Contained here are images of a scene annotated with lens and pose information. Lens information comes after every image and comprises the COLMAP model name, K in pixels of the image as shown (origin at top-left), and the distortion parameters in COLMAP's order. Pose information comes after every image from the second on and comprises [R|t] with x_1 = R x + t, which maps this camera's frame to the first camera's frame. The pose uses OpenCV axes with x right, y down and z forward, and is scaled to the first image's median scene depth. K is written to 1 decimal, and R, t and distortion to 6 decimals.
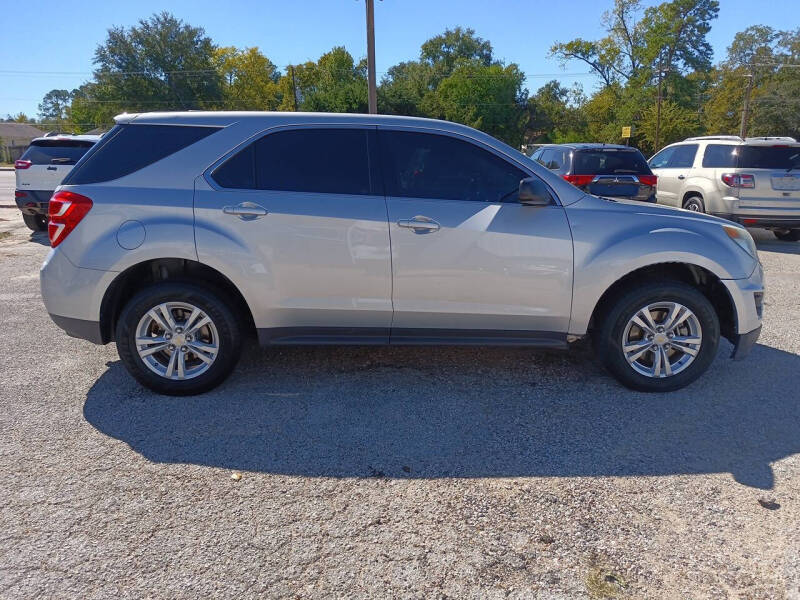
lens RADIAL K [[601.9, 0, 396.7], [0, 601.9, 302.5], [0, 0, 1]] dist [0.069479, -0.082981]
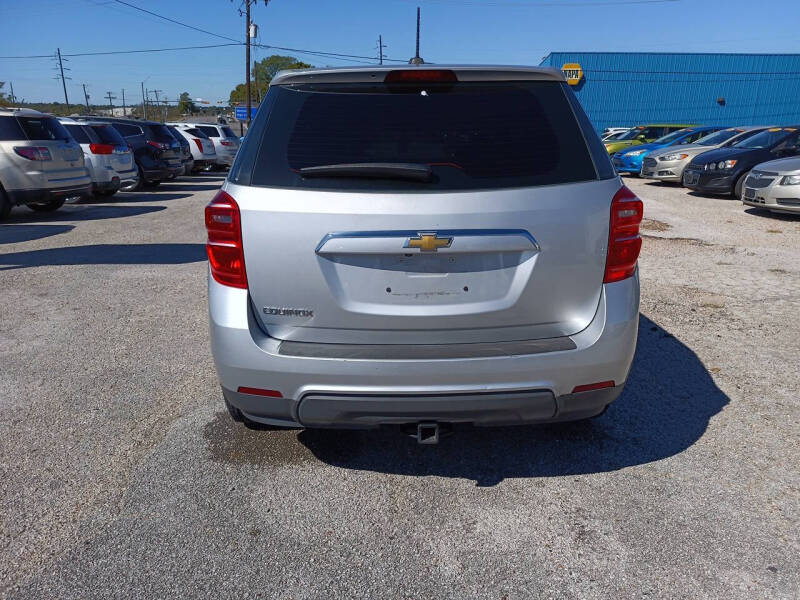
lens RADIAL K [[601.9, 0, 400.5], [0, 601.9, 305.8], [0, 0, 1]] dist [0.069479, -0.082981]
pose [[0.020798, -0.280827, 0.959533, -0.418893], [0.233733, 0.934511, 0.268438, -0.101646], [-0.972078, 0.218691, 0.085075, 0.419402]]
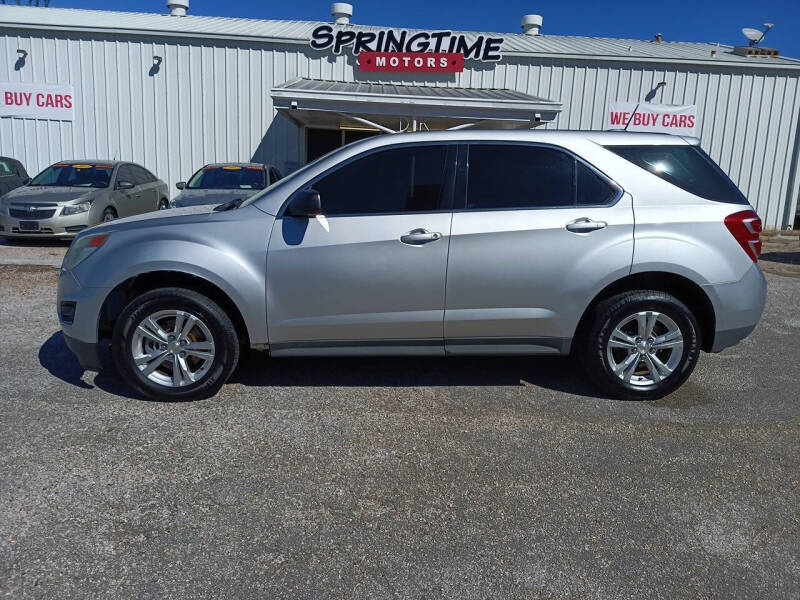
lens RADIAL K [[601.9, 0, 398.3], [0, 601.9, 303.4], [0, 0, 1]] dist [0.069479, -0.082981]
pose [[-0.999693, -0.021546, -0.012262, 0.024062], [-0.024736, 0.899937, 0.435318, -0.203829], [0.001656, 0.435488, -0.900193, 0.856151]]
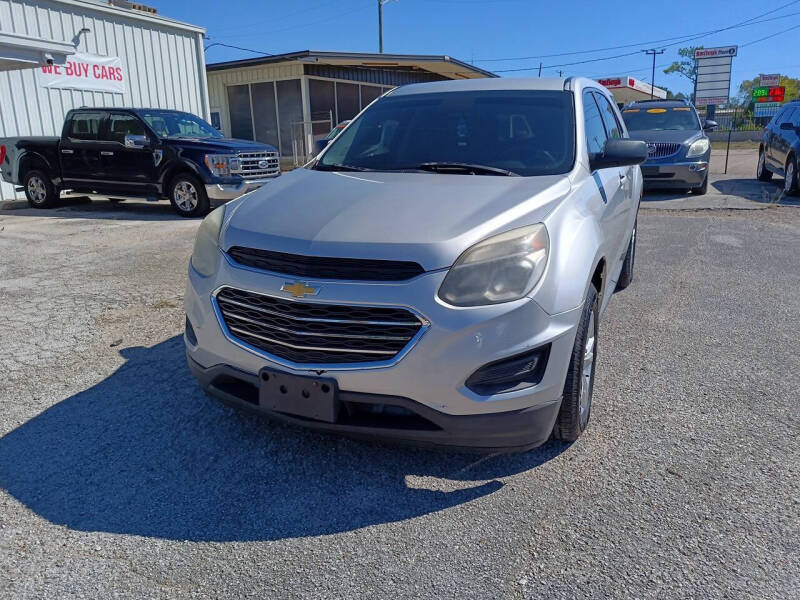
lens RADIAL K [[601.9, 0, 402.2], [0, 601.9, 301.0], [0, 0, 1]] dist [0.069479, -0.082981]
pose [[-0.446397, 0.245688, -0.860446, 0.416442], [-0.195132, 0.911702, 0.361557, -0.125723], [0.873300, 0.329299, -0.359039, 0.559079]]
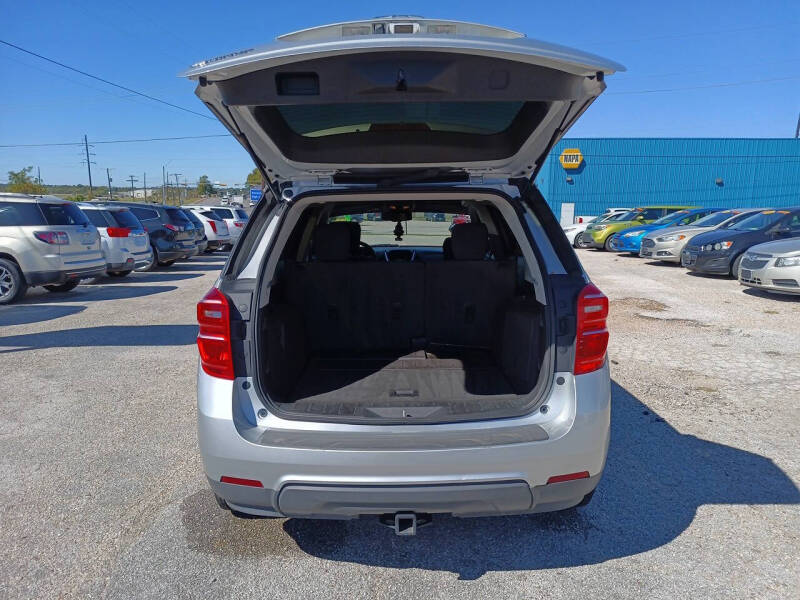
lens RADIAL K [[601.9, 0, 400.6], [0, 601.9, 299.3], [0, 0, 1]] dist [0.069479, -0.082981]
pose [[0.035881, -0.150102, 0.988019, -0.429591], [0.236355, 0.961882, 0.137548, -0.107973], [-0.971004, 0.228588, 0.069991, 0.405697]]
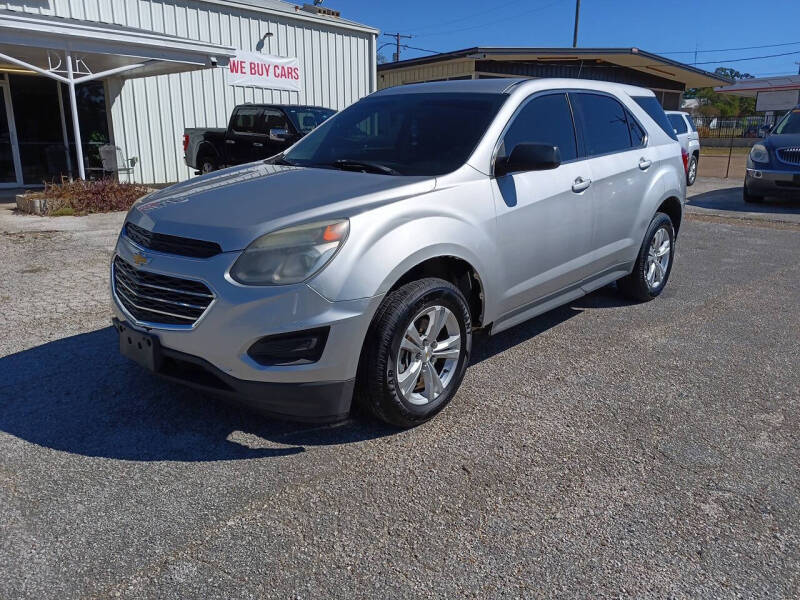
lens RADIAL K [[601.9, 0, 404.9], [0, 601.9, 303.7], [0, 0, 1]] dist [0.069479, -0.082981]
pose [[-0.701278, 0.194274, -0.685906, 0.349860], [-0.170676, 0.888415, 0.426133, -0.158745], [0.692156, 0.415905, -0.589867, 0.690766]]
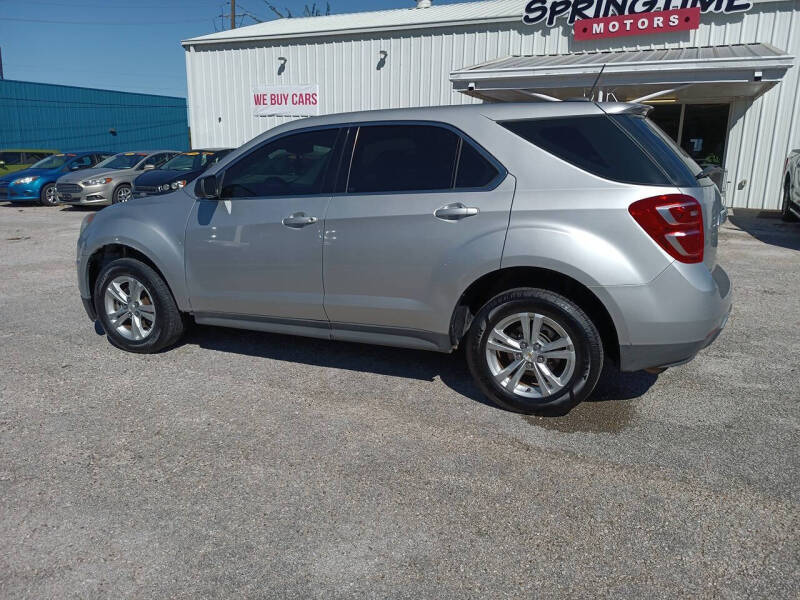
lens RADIAL K [[601.9, 0, 395.2], [0, 601.9, 304.0], [0, 0, 1]] dist [0.069479, -0.082981]
pose [[-0.893420, -0.102831, 0.437295, -0.209236], [0.113701, 0.889988, 0.441581, -0.193812], [-0.434595, 0.444238, -0.783441, 0.801362]]
